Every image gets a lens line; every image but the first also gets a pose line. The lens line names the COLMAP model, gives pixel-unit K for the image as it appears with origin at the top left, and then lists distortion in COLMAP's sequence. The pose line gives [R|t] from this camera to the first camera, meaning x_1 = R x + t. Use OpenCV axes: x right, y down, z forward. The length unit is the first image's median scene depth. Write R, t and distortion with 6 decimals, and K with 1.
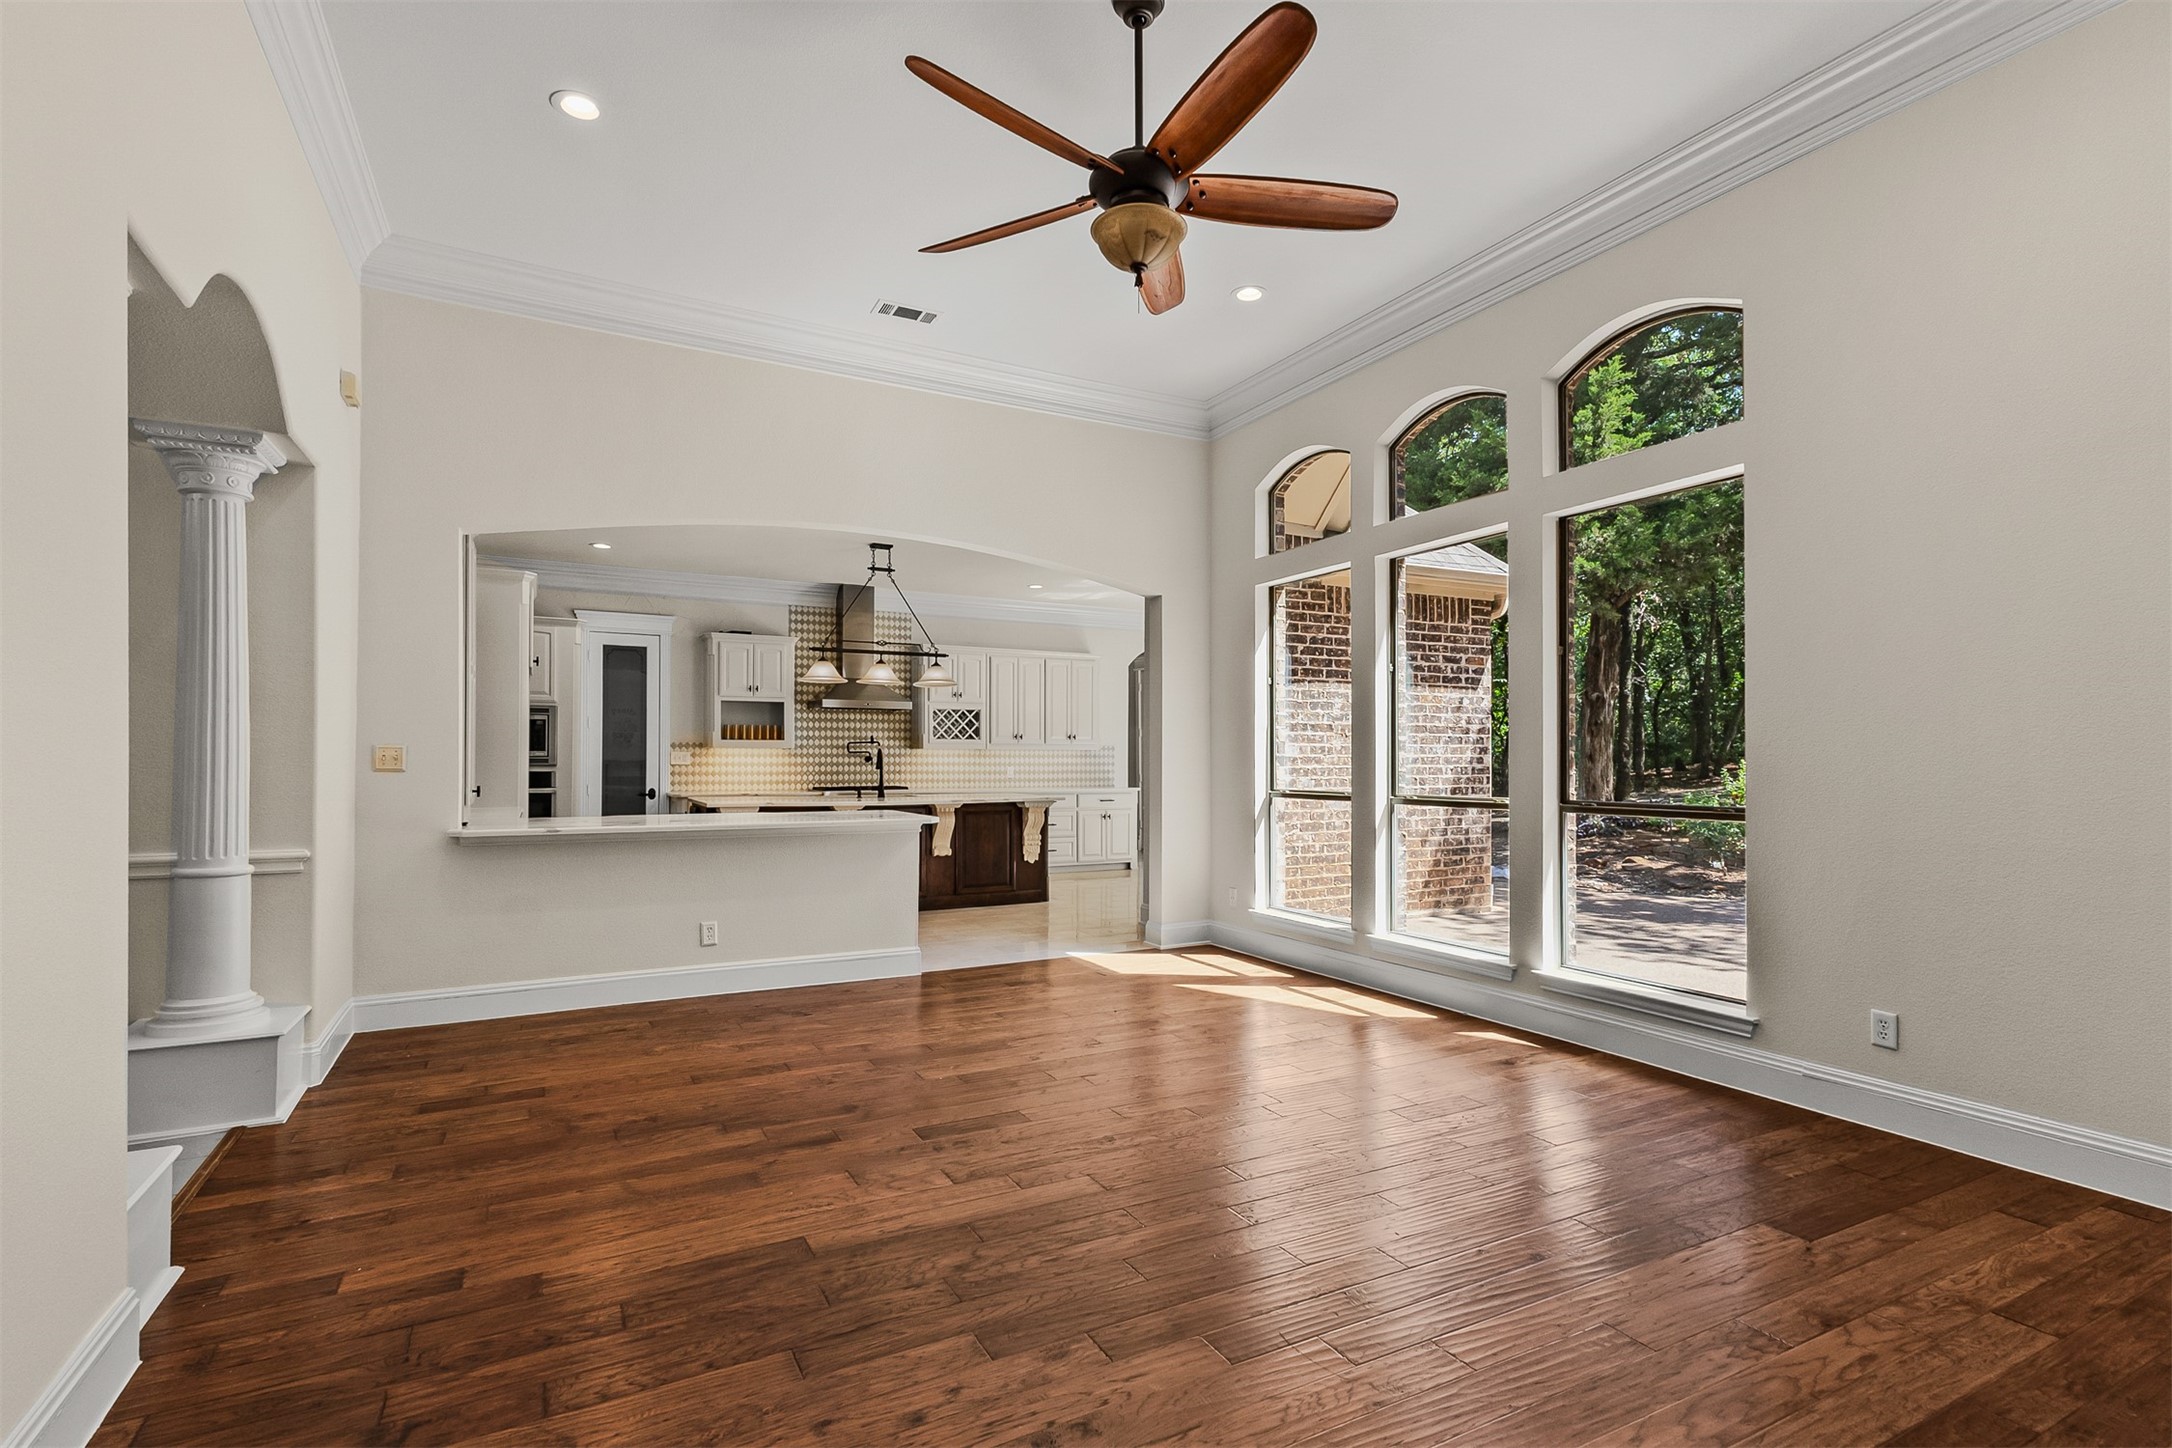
lens RADIAL K [[1007.6, 0, 1078.7], [0, 1007.6, 741.0], [0, 0, 1]] dist [0.004058, 0.001165]
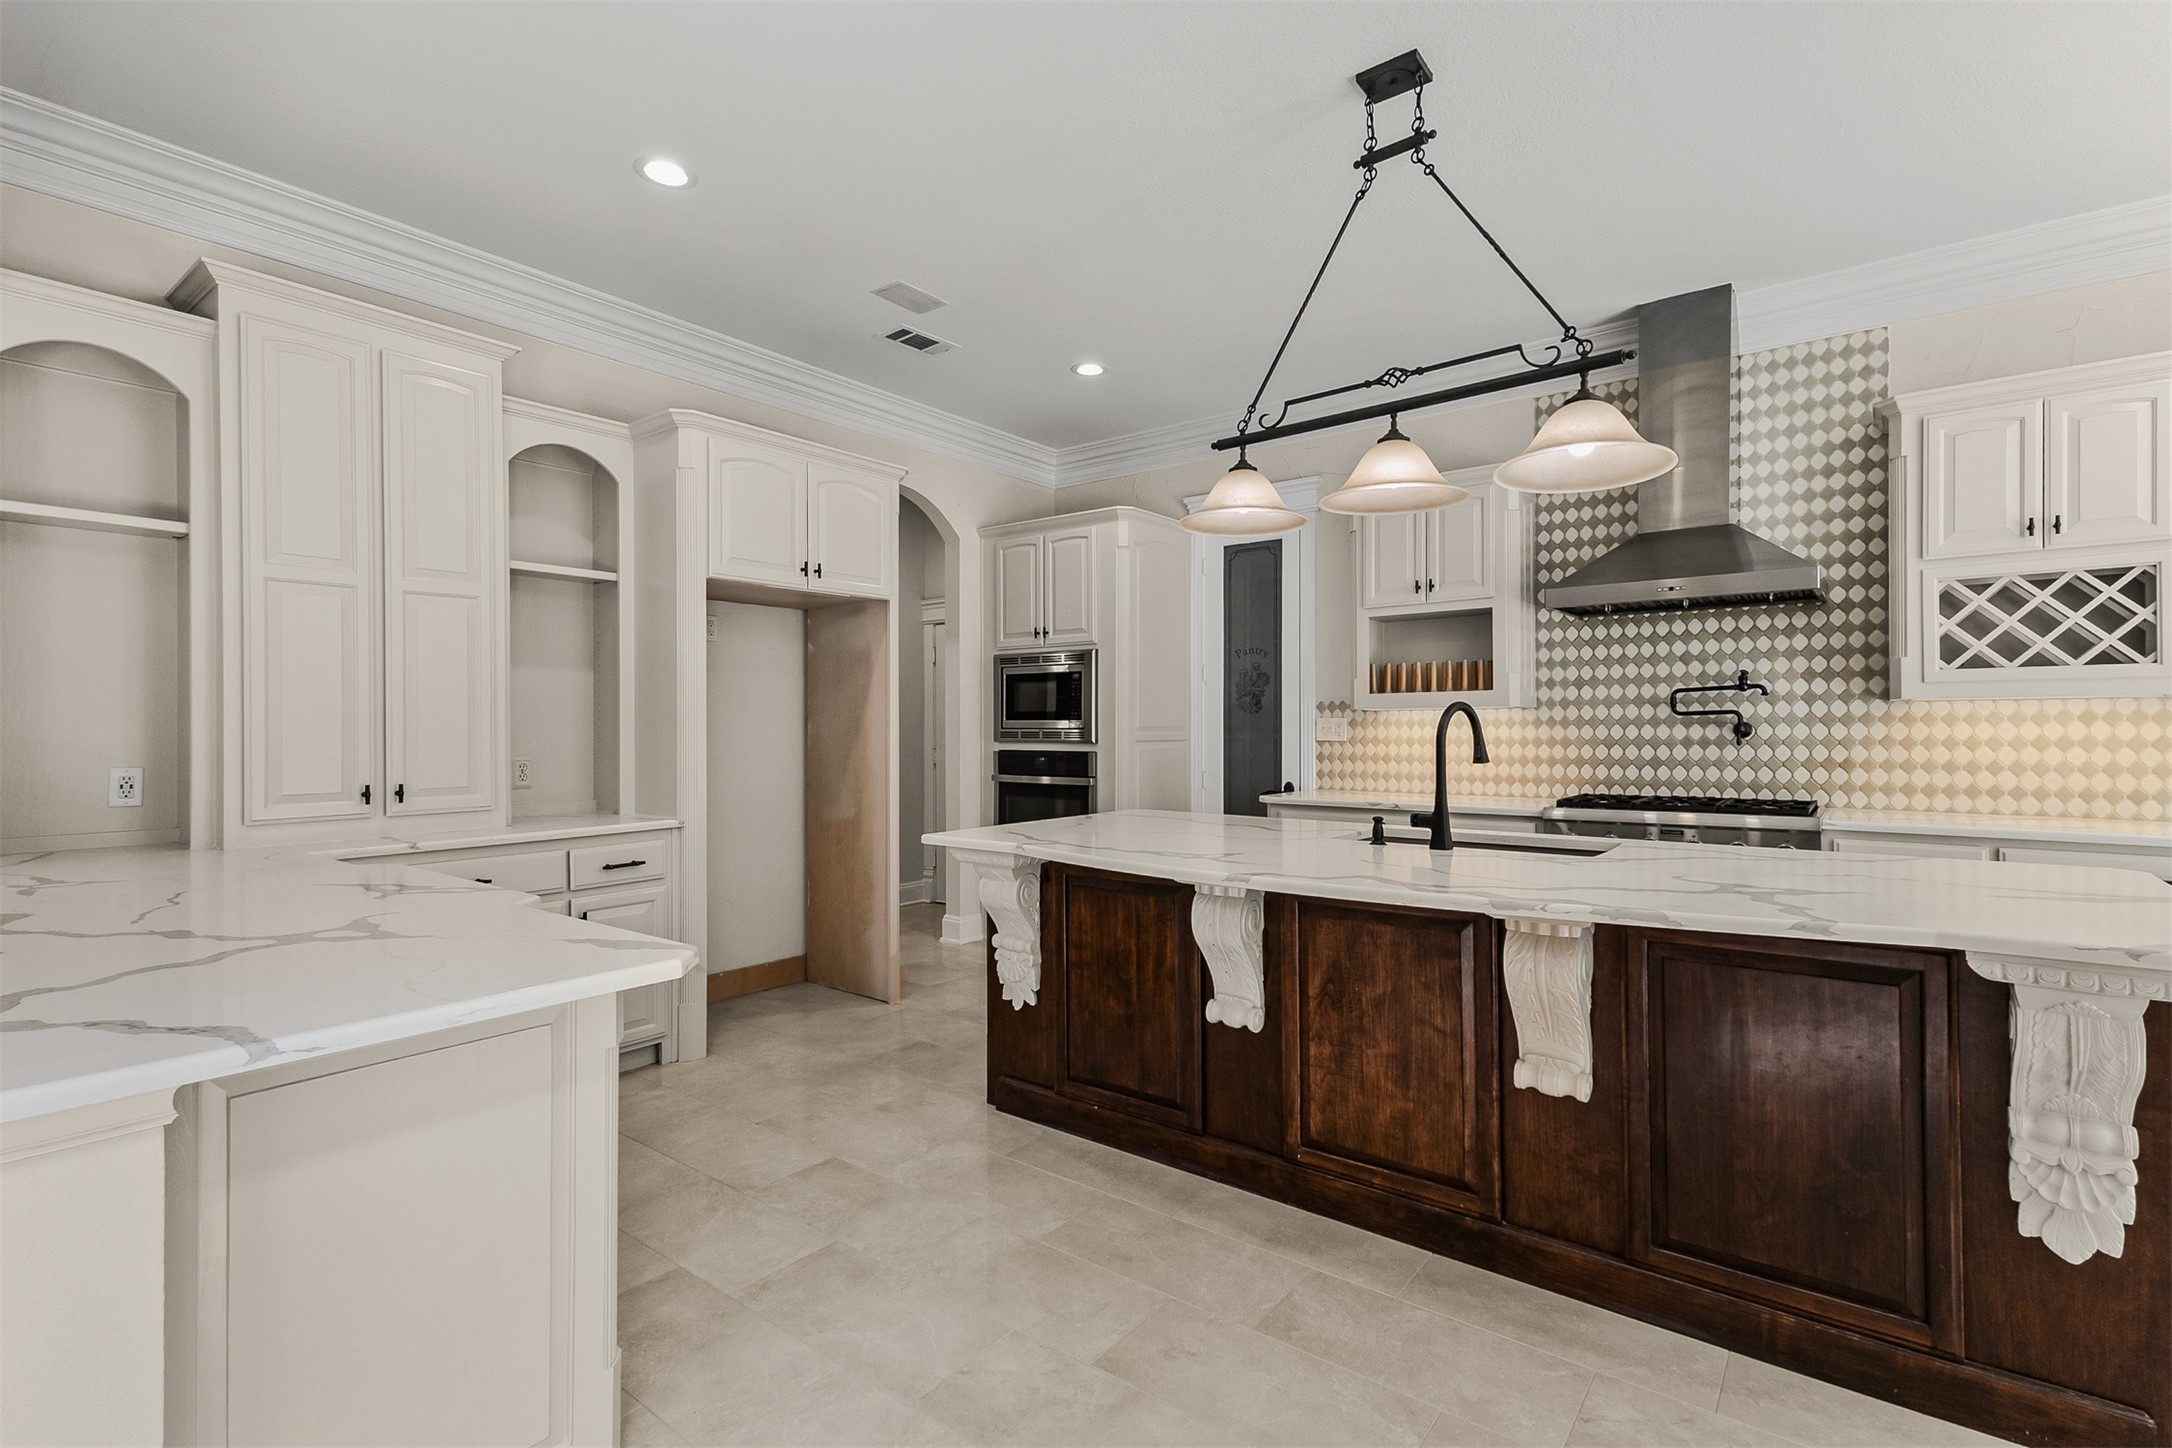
lens RADIAL K [[1007.6, 0, 1078.2], [0, 1007.6, 730.1], [0, 0, 1]] dist [0.004058, 0.001165]
pose [[0.407732, -0.001174, -0.913101, 0.050017], [0.020148, 0.999767, 0.007712, 0.010171], [0.912880, -0.021541, 0.407660, 0.642703]]
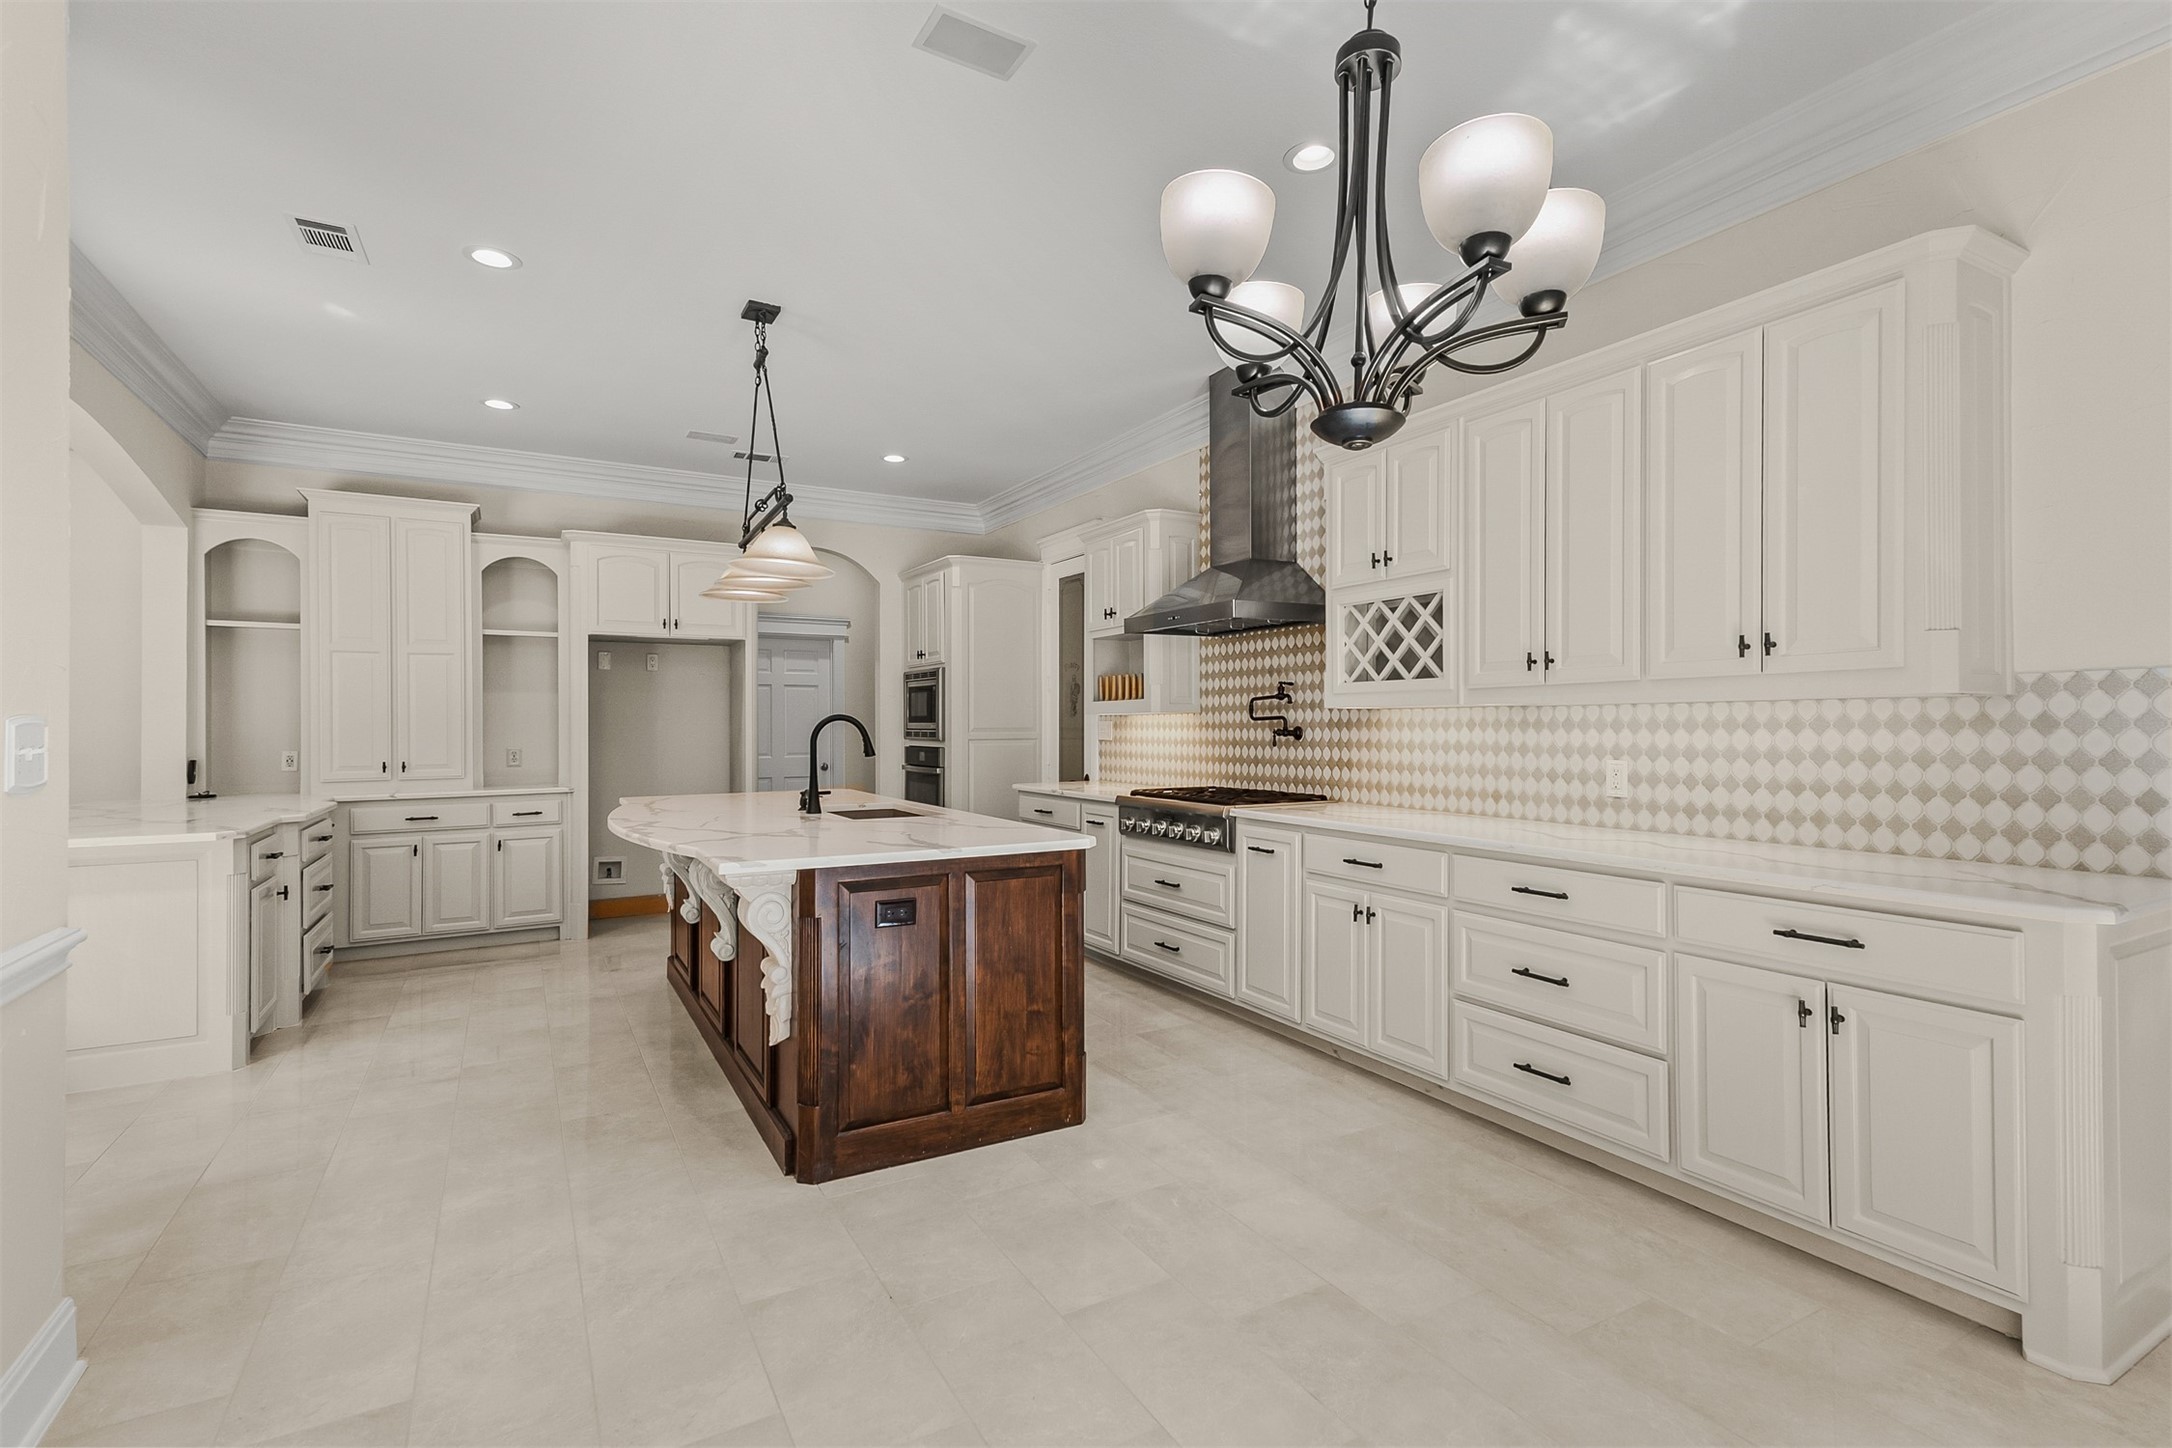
lens RADIAL K [[1007.6, 0, 1083.5], [0, 1007.6, 729.4], [0, 0, 1]] dist [0.004058, 0.001165]
pose [[0.043510, 0.002442, -0.999050, 0.261558], [0.020756, 0.999779, 0.003348, 0.013400], [0.998837, -0.020882, 0.043449, 0.945904]]
